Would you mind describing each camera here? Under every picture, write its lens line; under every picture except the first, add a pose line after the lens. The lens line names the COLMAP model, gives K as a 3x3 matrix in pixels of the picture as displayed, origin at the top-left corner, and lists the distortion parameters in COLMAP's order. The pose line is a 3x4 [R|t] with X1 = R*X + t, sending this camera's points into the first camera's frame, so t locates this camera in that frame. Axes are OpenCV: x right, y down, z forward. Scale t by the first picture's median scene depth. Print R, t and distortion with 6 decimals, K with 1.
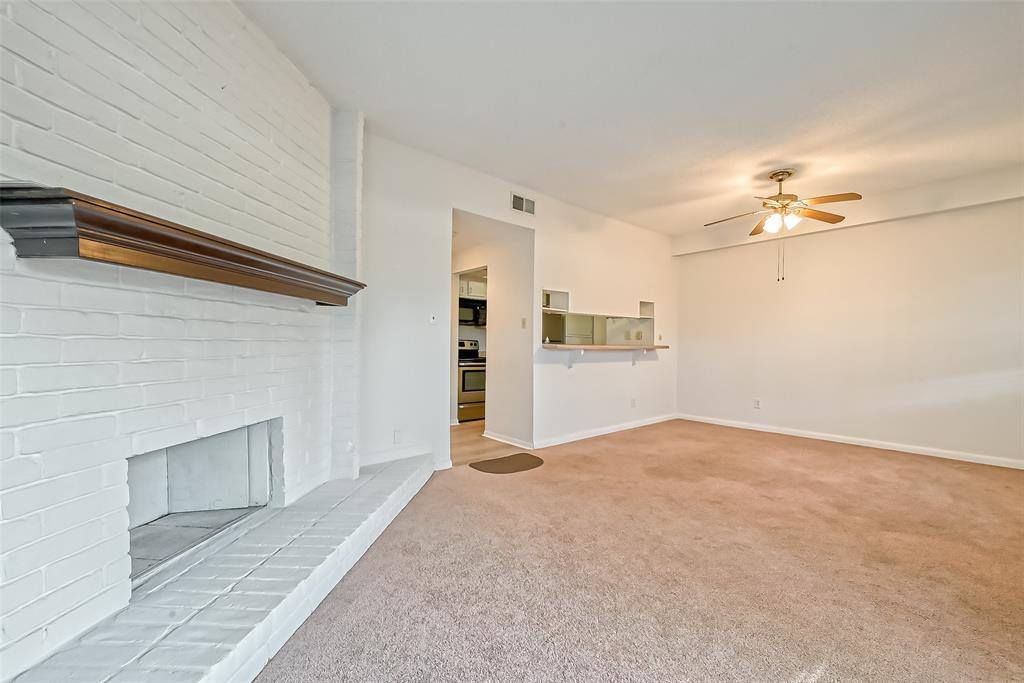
lens RADIAL K [[404.6, 0, 520.9], [0, 404.6, 342.5], [0, 0, 1]] dist [0.001122, 0.000012]
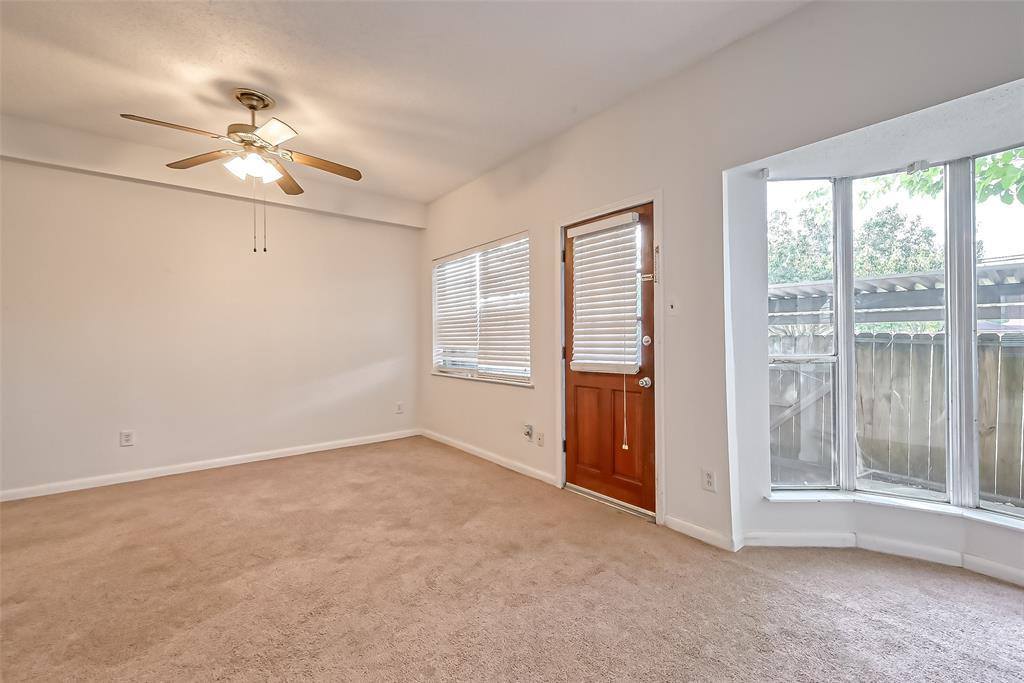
lens RADIAL K [[442.9, 0, 512.7], [0, 442.9, 343.2], [0, 0, 1]] dist [0.000084, 0.000331]
pose [[0.018303, -0.008141, 0.999799, -0.116826], [0.011937, 0.999897, 0.007924, 0.005315], [-0.999761, 0.011789, 0.018398, 0.529592]]
